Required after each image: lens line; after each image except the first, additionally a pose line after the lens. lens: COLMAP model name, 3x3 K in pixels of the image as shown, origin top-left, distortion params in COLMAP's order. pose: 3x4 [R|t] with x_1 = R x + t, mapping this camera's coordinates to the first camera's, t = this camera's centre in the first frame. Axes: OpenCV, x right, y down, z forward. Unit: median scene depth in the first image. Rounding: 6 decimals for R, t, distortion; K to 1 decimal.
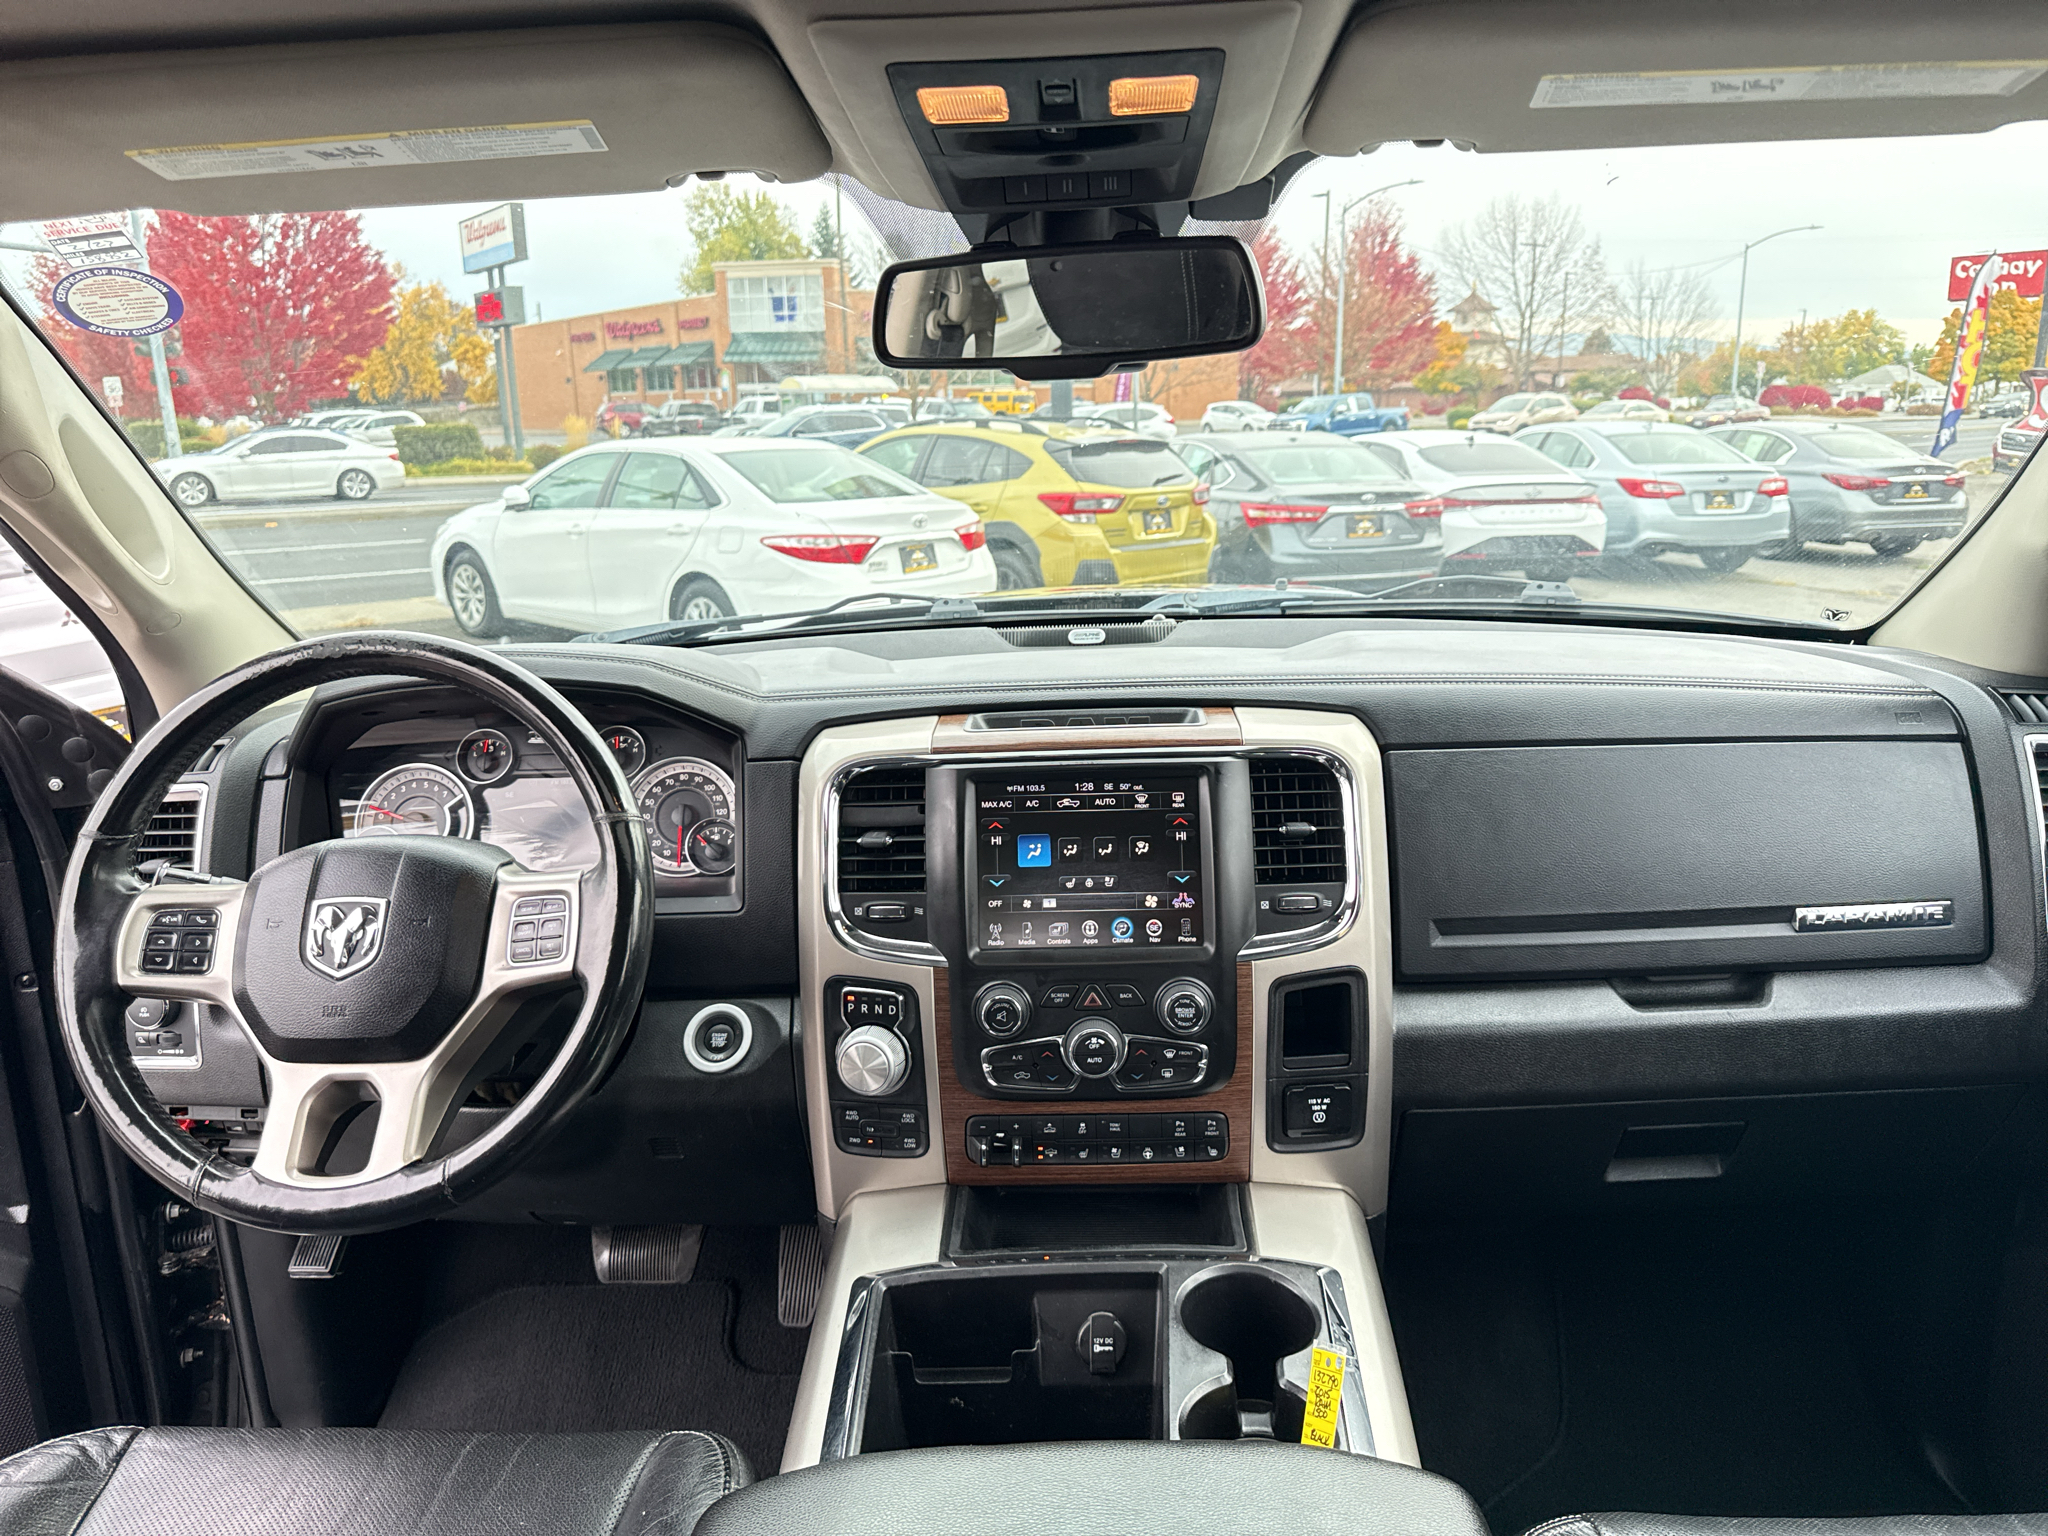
lens RADIAL K [[1453.3, 0, 1009.2], [0, 1453.3, 779.3], [0, 0, 1]] dist [0.032388, -0.037607]
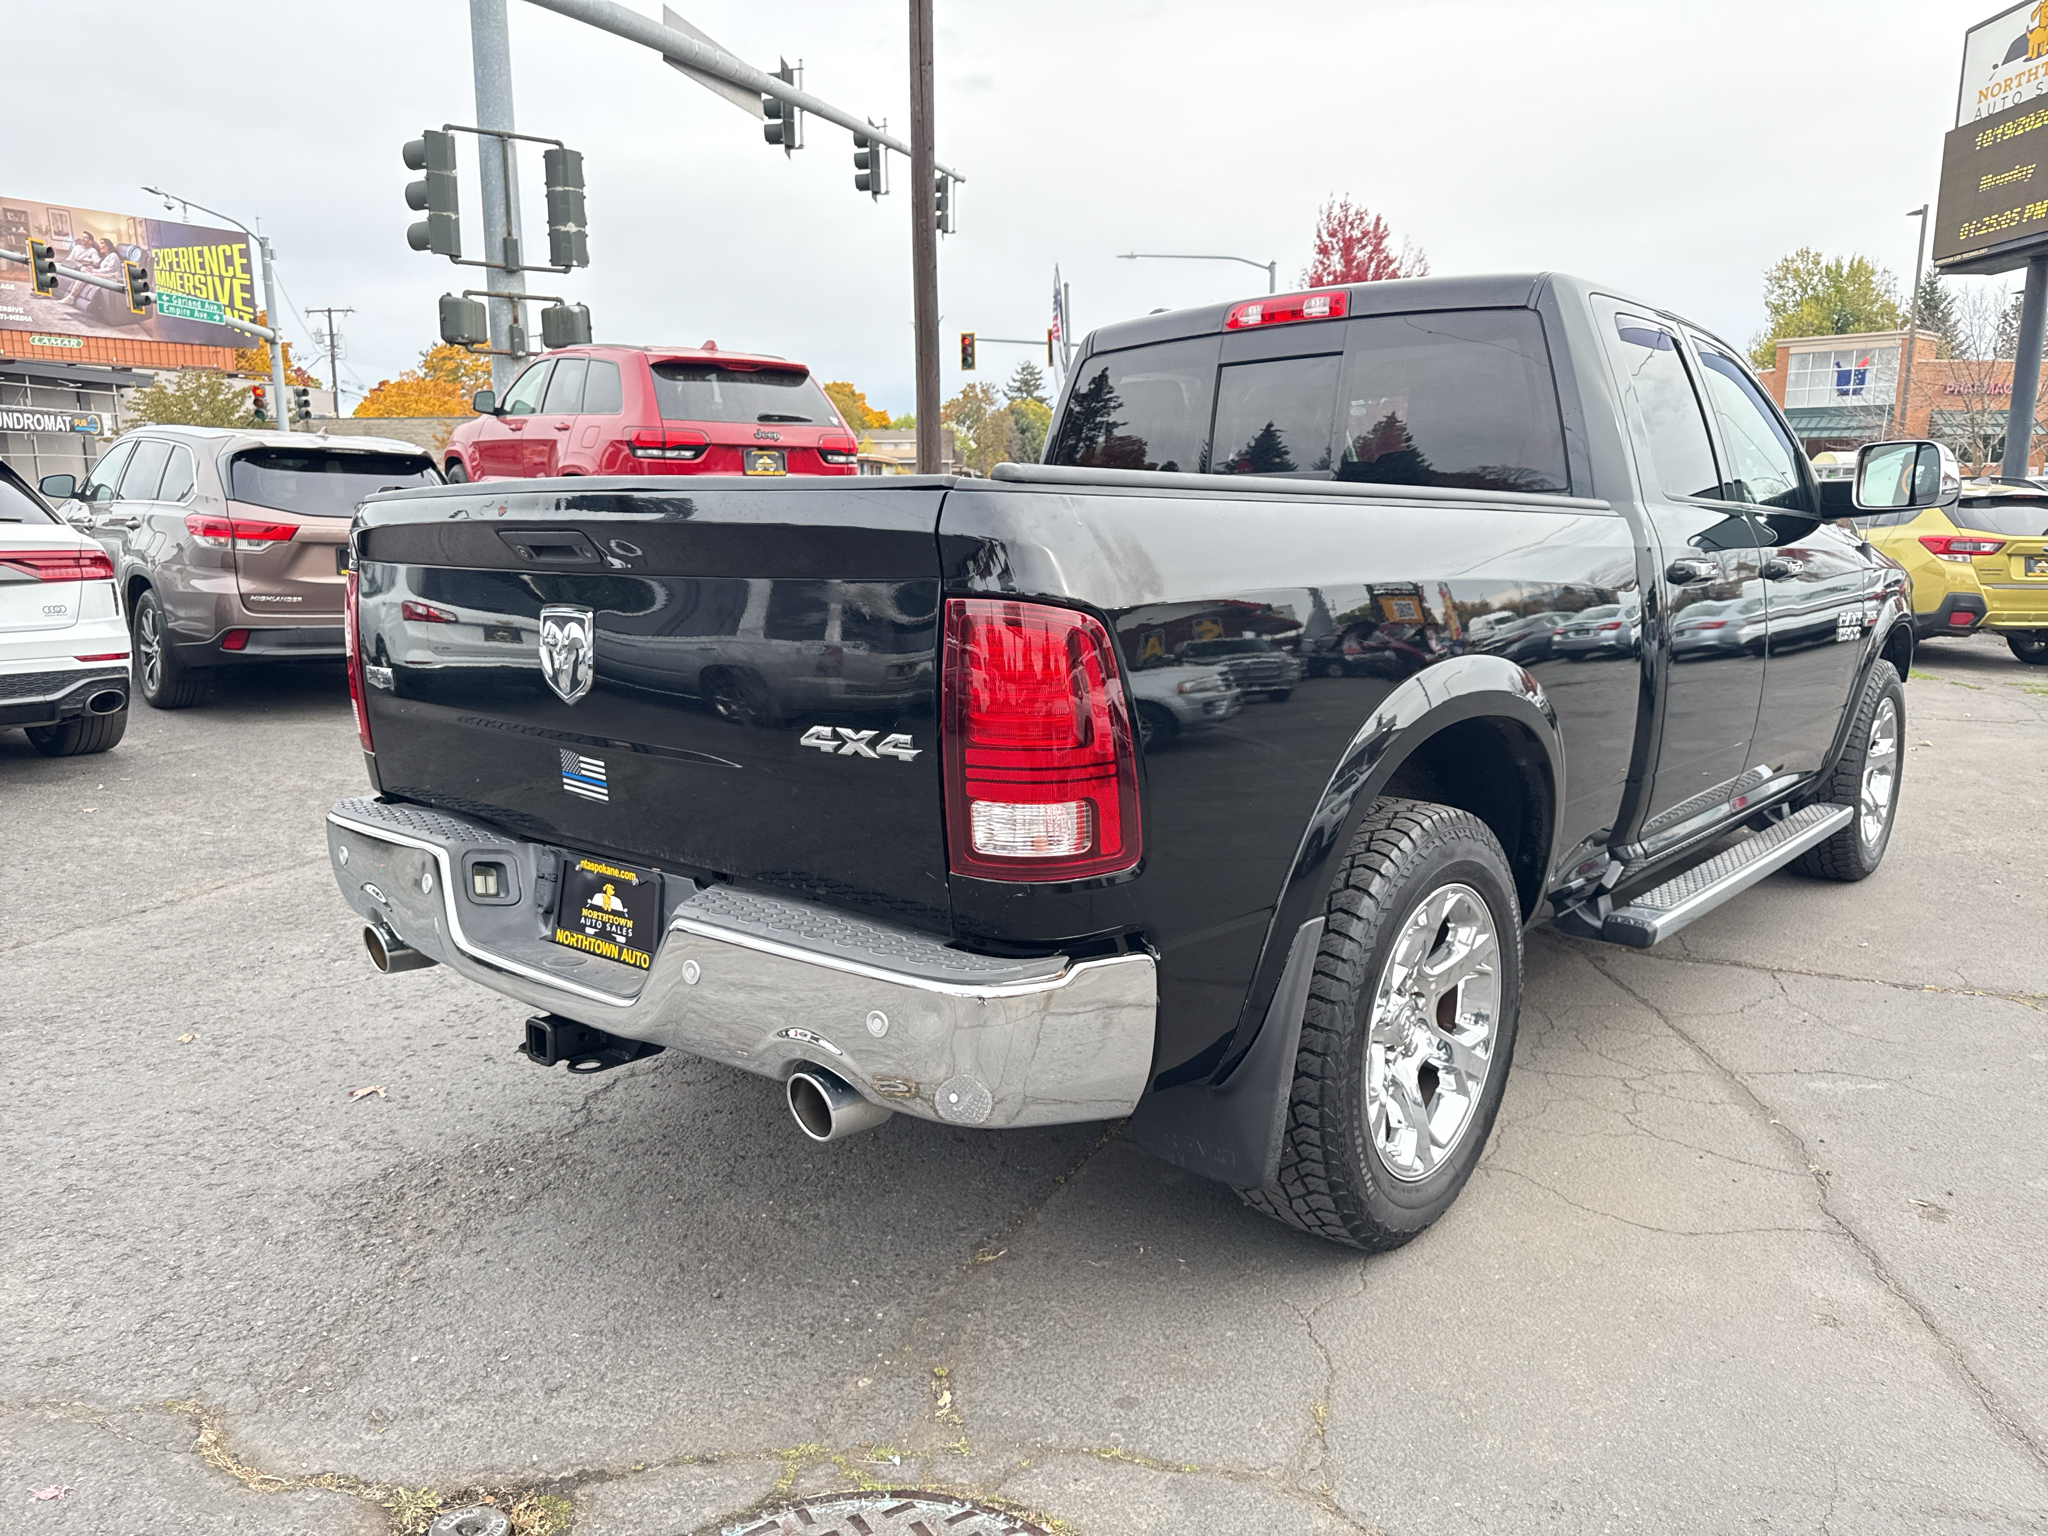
lens RADIAL K [[1453.3, 0, 1029.9], [0, 1453.3, 774.1], [0, 0, 1]] dist [0.032388, -0.037607]
pose [[0.790997, 0.137117, -0.596257, 0.071933], [-0.169038, 0.985607, 0.002406, 0.045789], [0.588005, 0.098887, 0.802790, -0.148310]]
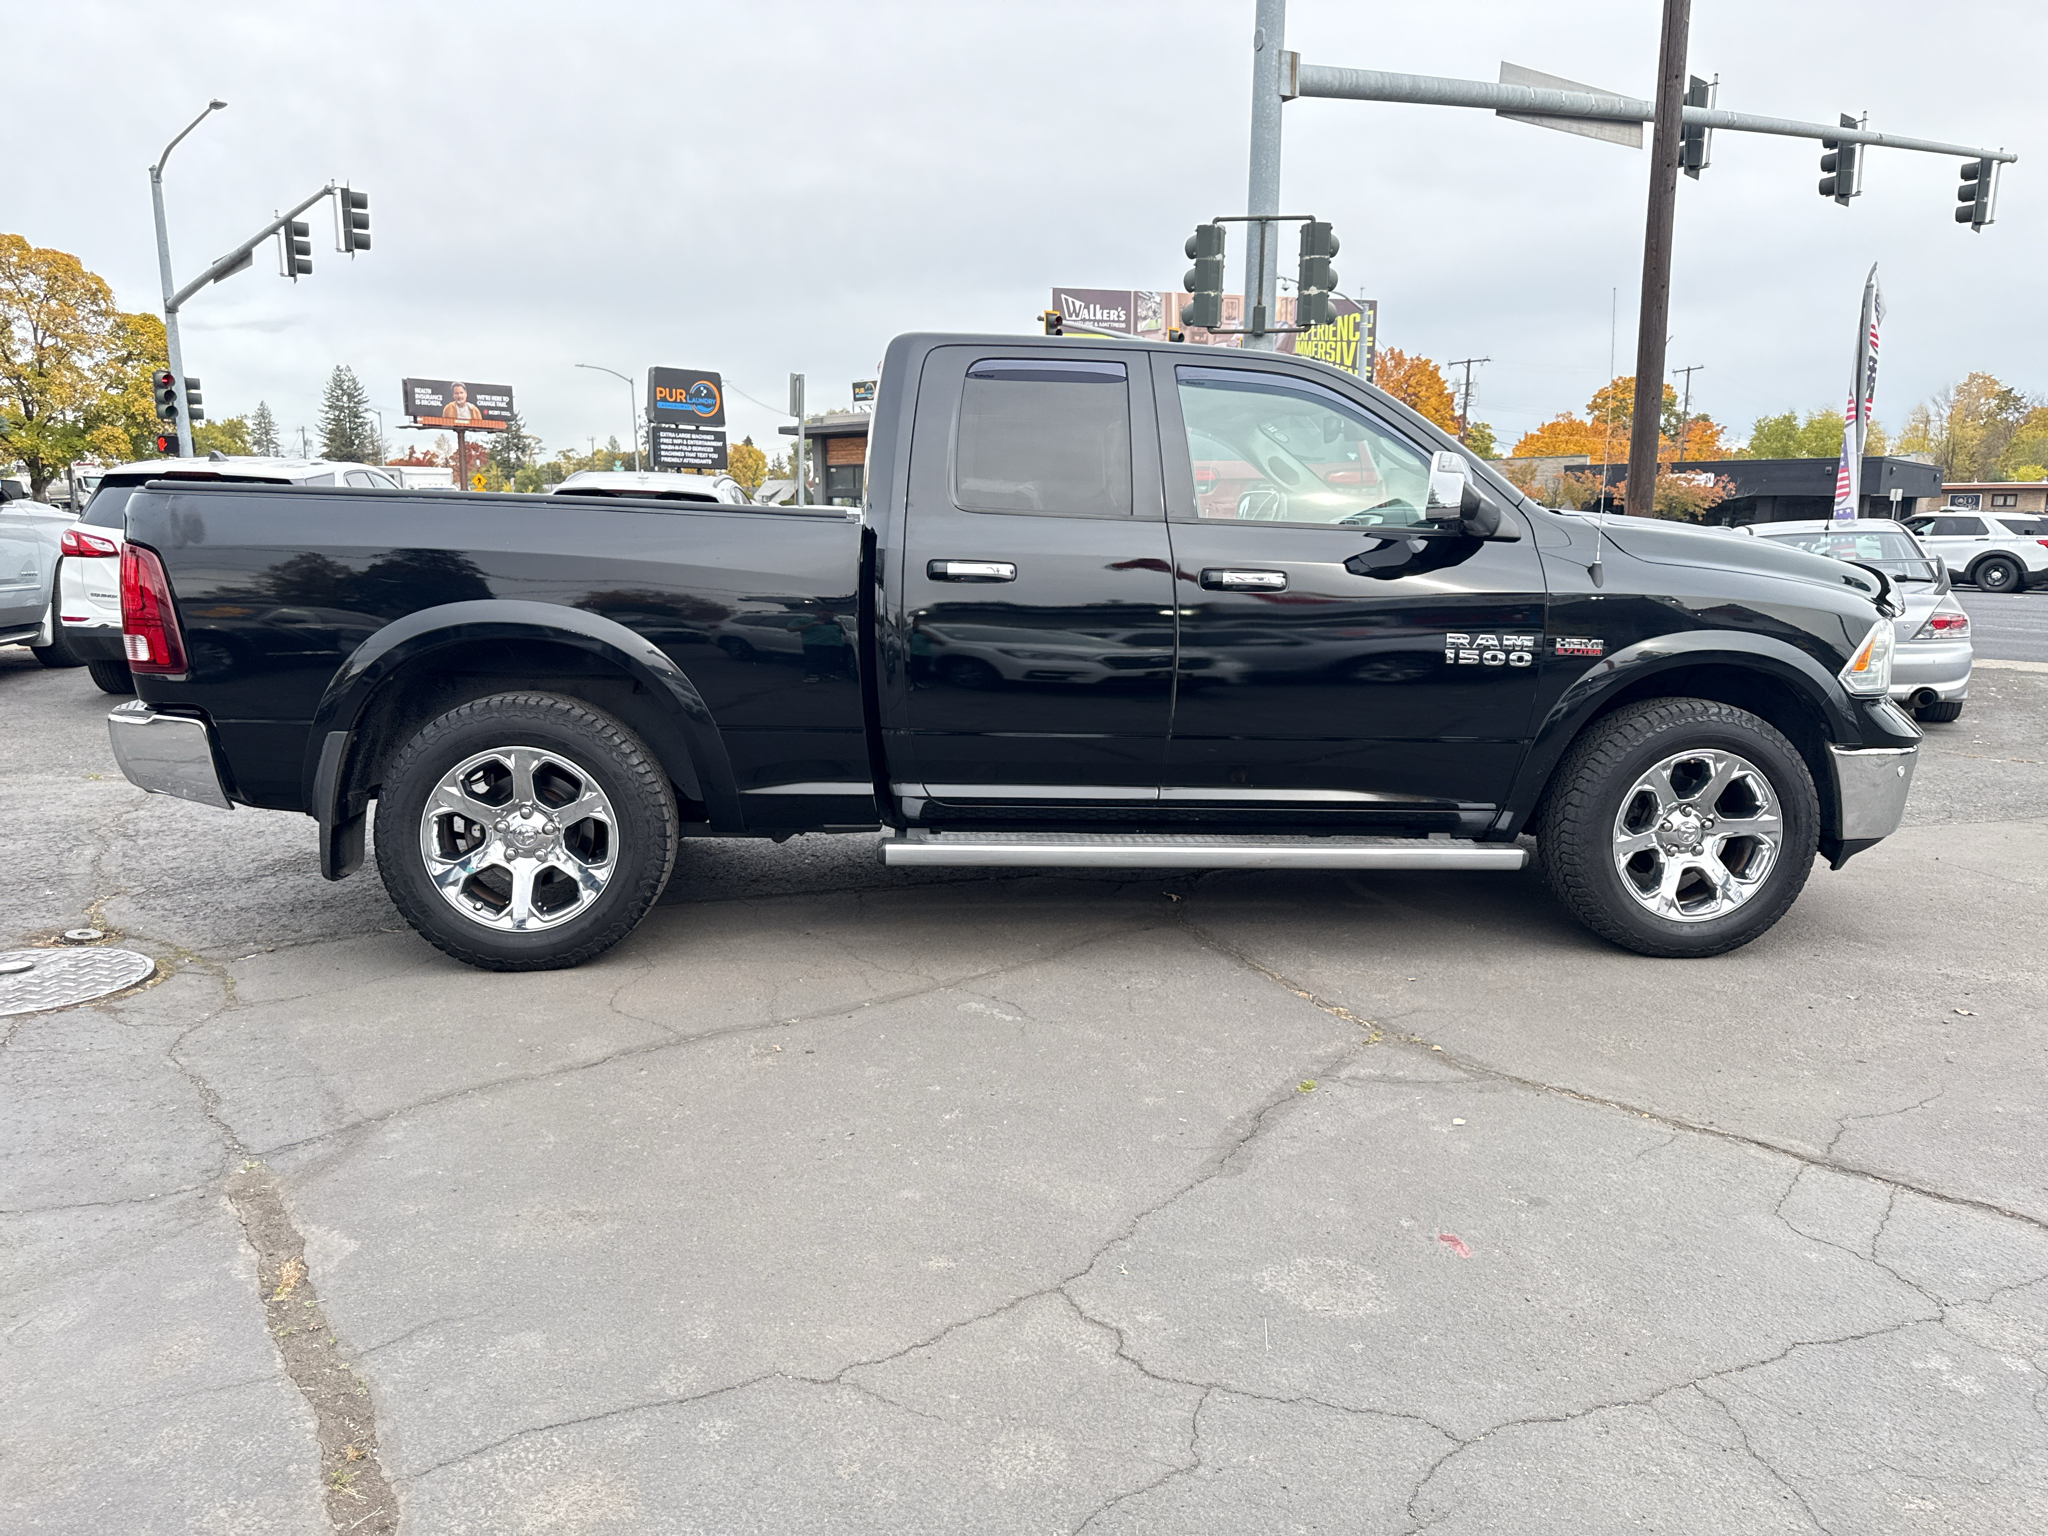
lens RADIAL K [[1453.3, 0, 1029.5], [0, 1453.3, 776.5], [0, 0, 1]] dist [0.032388, -0.037607]
pose [[0.147973, 0.188868, -0.970790, 0.200049], [-0.255173, 0.955651, 0.147028, 0.014142], [0.955506, 0.225963, 0.189604, -0.025327]]
